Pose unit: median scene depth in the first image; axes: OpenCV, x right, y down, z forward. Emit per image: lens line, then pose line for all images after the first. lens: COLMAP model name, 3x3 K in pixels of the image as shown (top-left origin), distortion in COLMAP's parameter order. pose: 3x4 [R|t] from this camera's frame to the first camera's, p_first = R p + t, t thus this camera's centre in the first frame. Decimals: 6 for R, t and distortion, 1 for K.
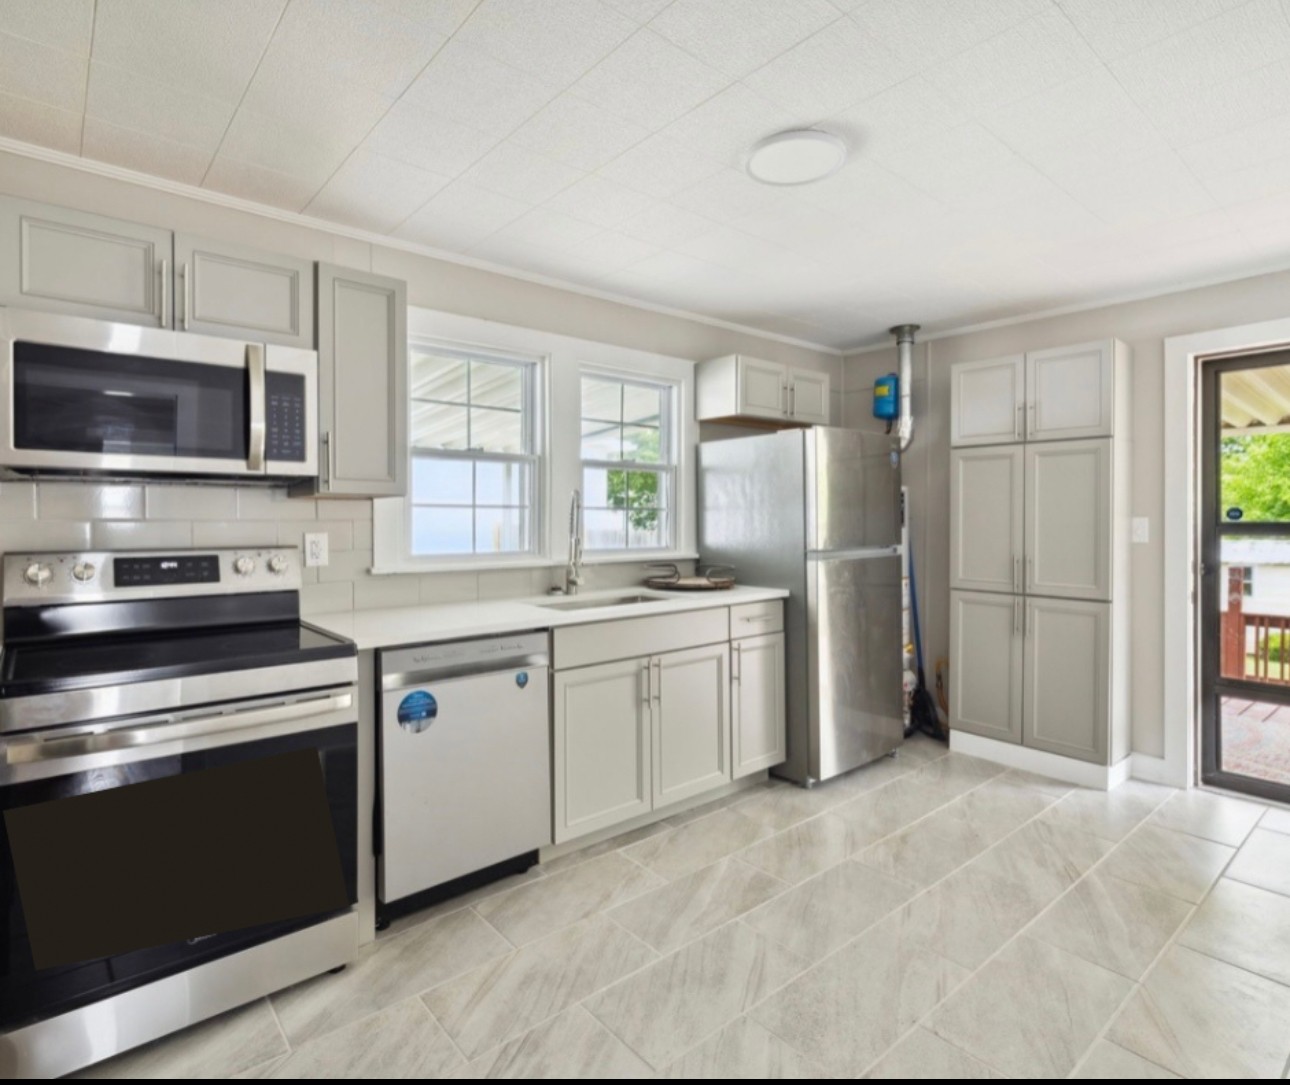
lens RADIAL K [[701.2, 0, 638.2], [0, 701.2, 520.9], [0, 0, 1]] dist [0.000820, 0.000536]
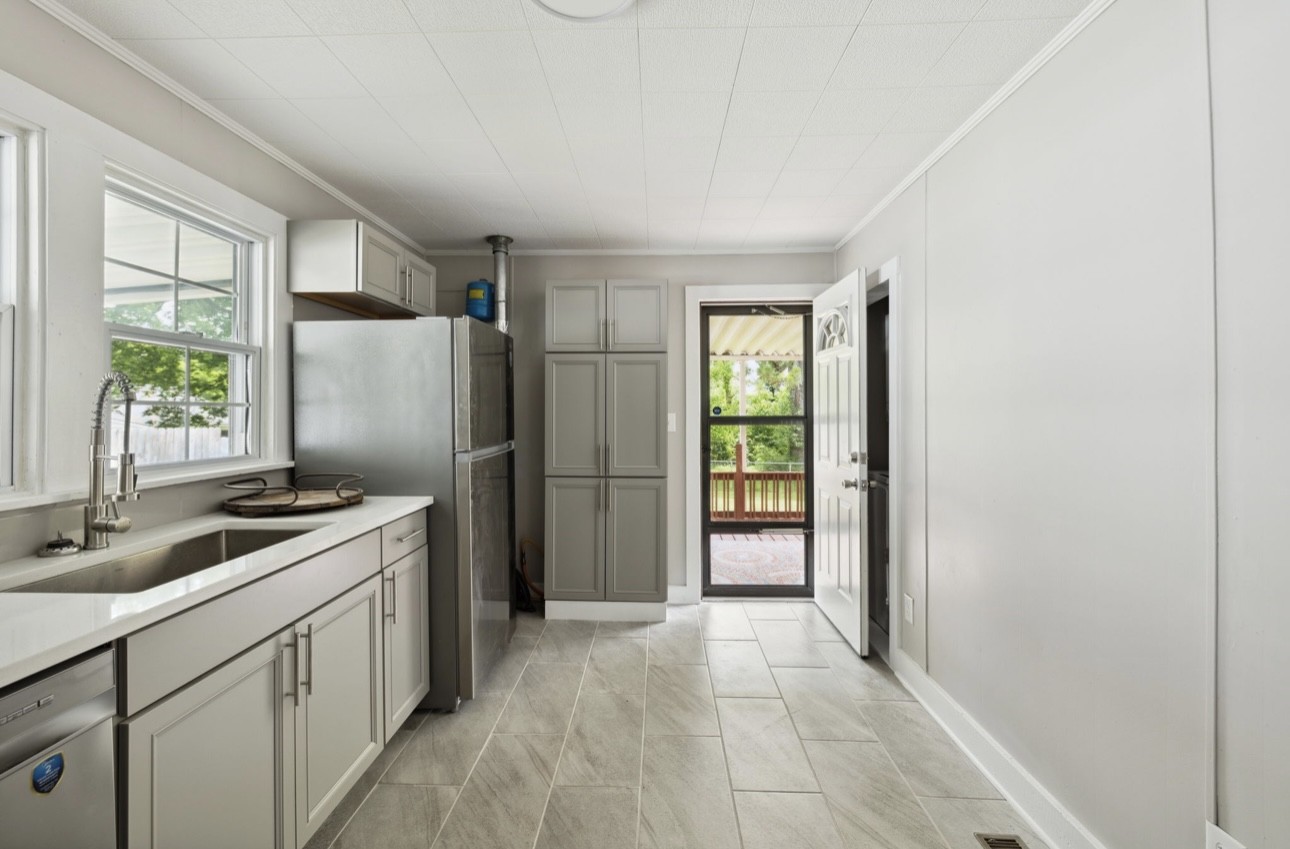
lens RADIAL K [[545.1, 0, 636.3], [0, 545.1, 407.9], [0, 0, 1]] dist [-0.000720, 0.001727]
pose [[0.673578, 0.002770, 0.739111, -0.127370], [0.005477, 0.999947, -0.008739, -0.006711], [-0.739096, 0.009935, 0.673527, 0.350746]]
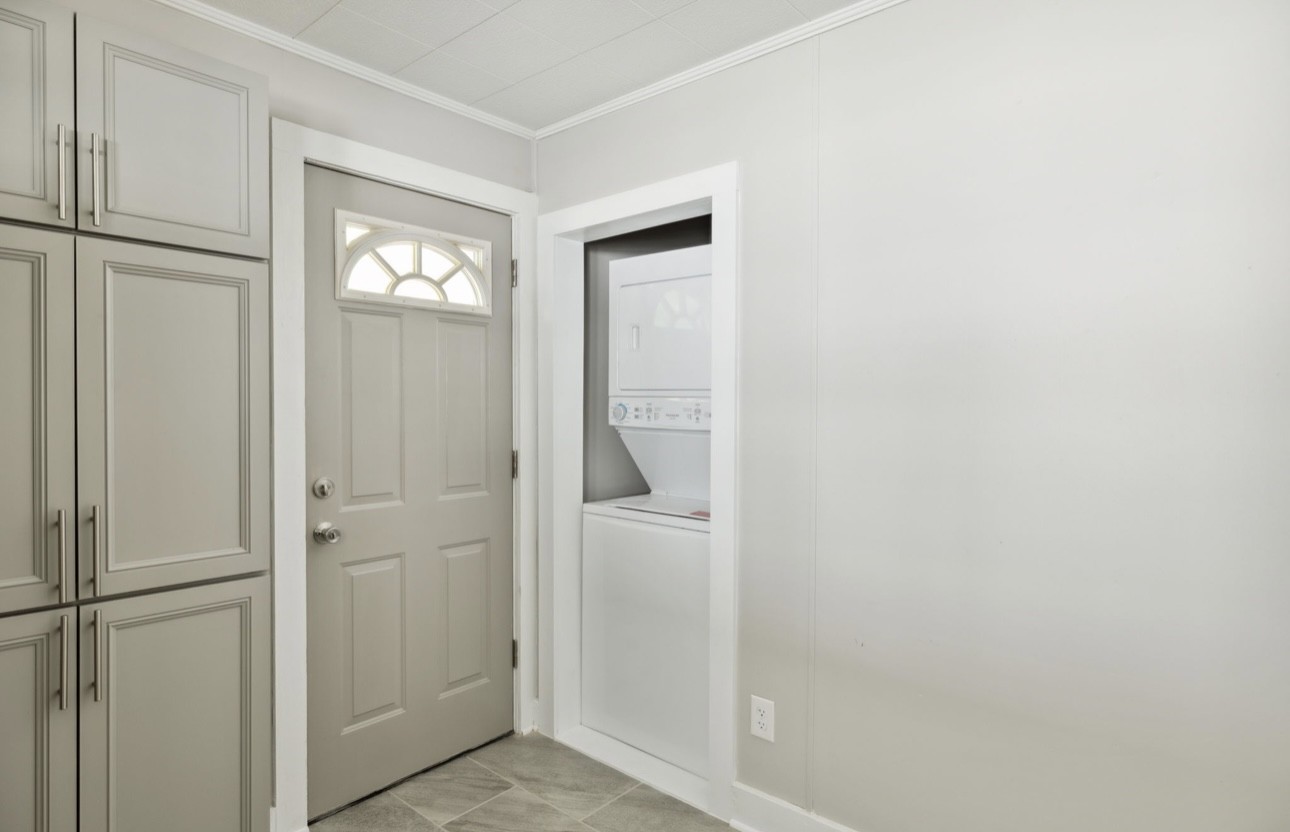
lens RADIAL K [[697.0, 0, 645.4], [0, 697.0, 424.8], [0, 0, 1]] dist [-0.002956, -0.000379]
pose [[-0.153151, -0.025824, 0.987865, 0.105868], [0.000395, 0.999657, 0.026193, -0.010589], [-0.988203, 0.004401, -0.153088, 0.803524]]
